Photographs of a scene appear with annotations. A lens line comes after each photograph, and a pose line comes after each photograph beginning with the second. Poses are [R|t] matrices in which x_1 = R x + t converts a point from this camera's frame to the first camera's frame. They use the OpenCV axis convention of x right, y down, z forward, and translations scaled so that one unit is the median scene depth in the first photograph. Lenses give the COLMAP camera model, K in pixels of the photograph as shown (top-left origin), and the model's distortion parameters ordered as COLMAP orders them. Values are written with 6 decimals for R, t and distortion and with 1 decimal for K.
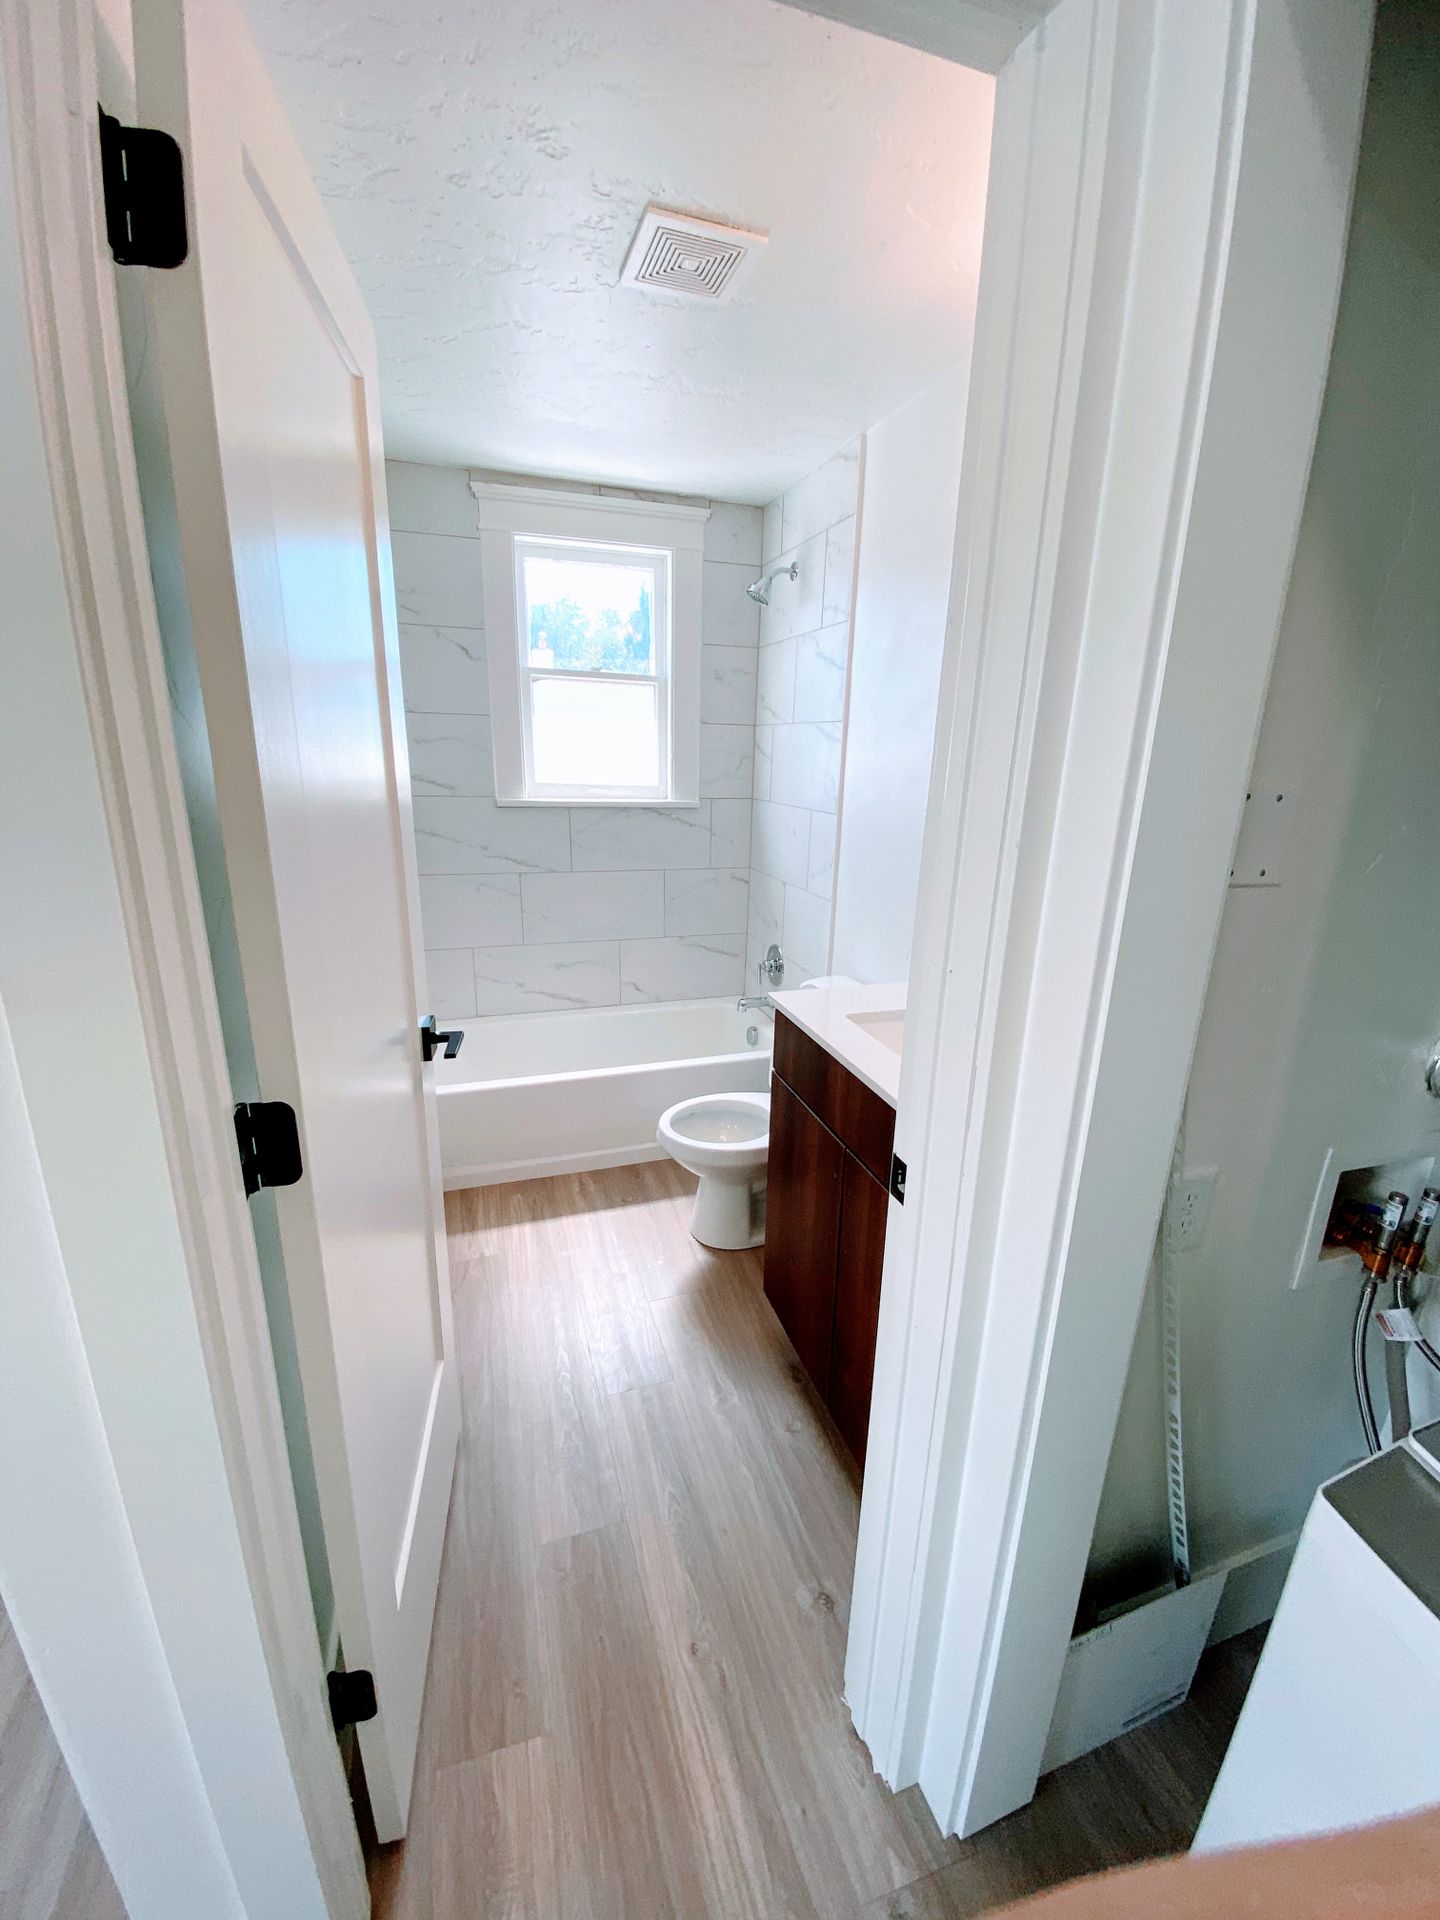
lens RADIAL K [[768.1, 0, 720.5], [0, 768.1, 965.4], [0, 0, 1]] dist [0.026758, -0.023805]
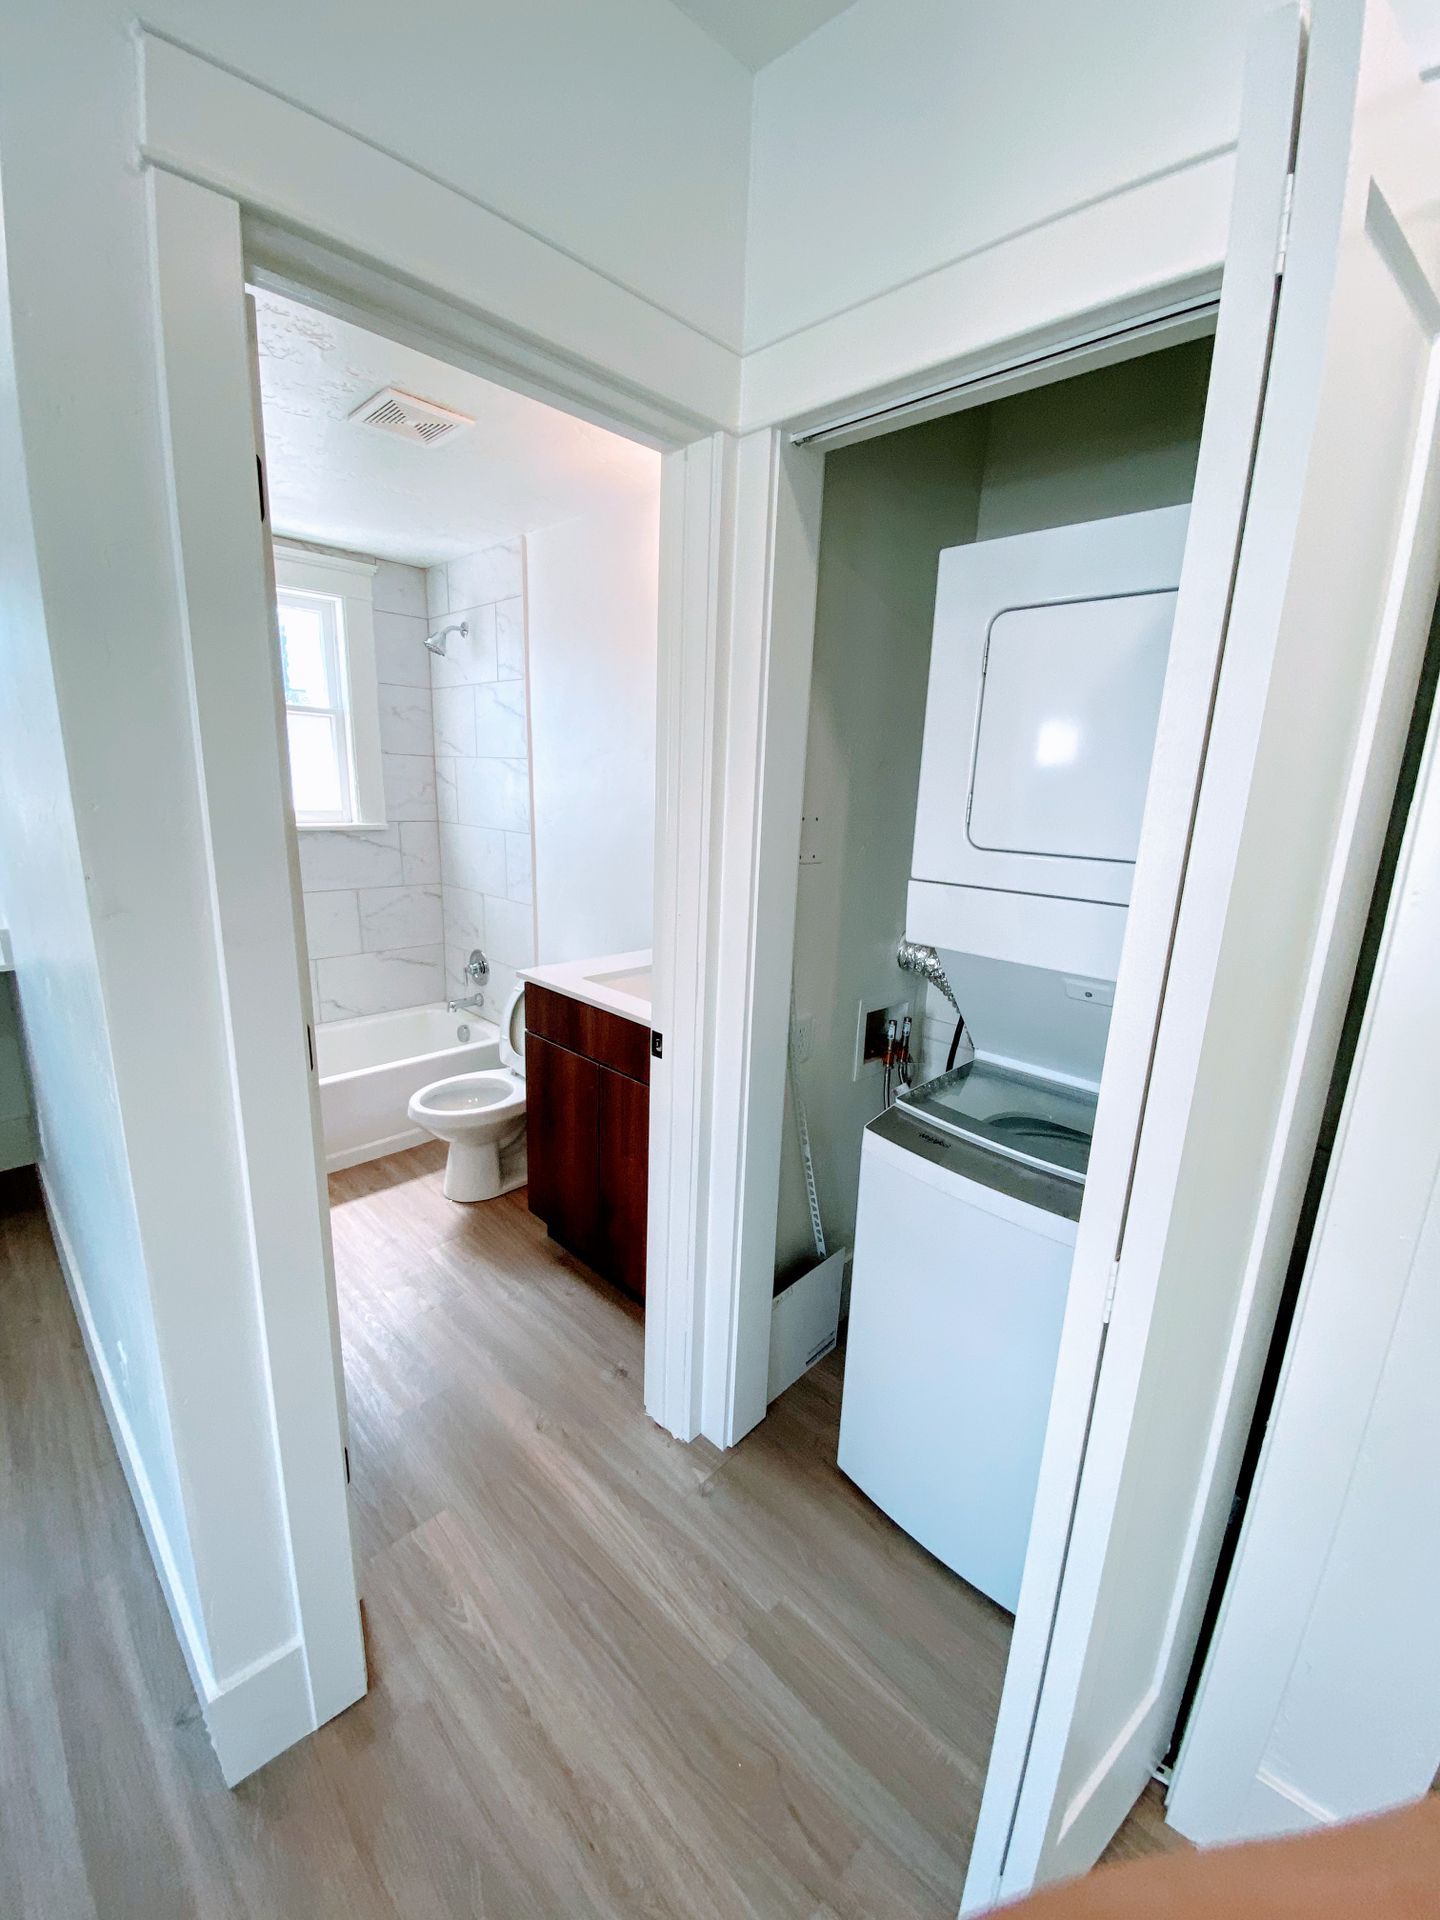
lens RADIAL K [[768.1, 0, 720.5], [0, 768.1, 965.4], [0, 0, 1]] dist [0.026758, -0.023805]
pose [[0.891975, -0.098342, 0.441259, -0.196018], [0.109977, 0.993934, -0.000795, 0.064557], [-0.438504, 0.049237, 0.897379, -0.311867]]
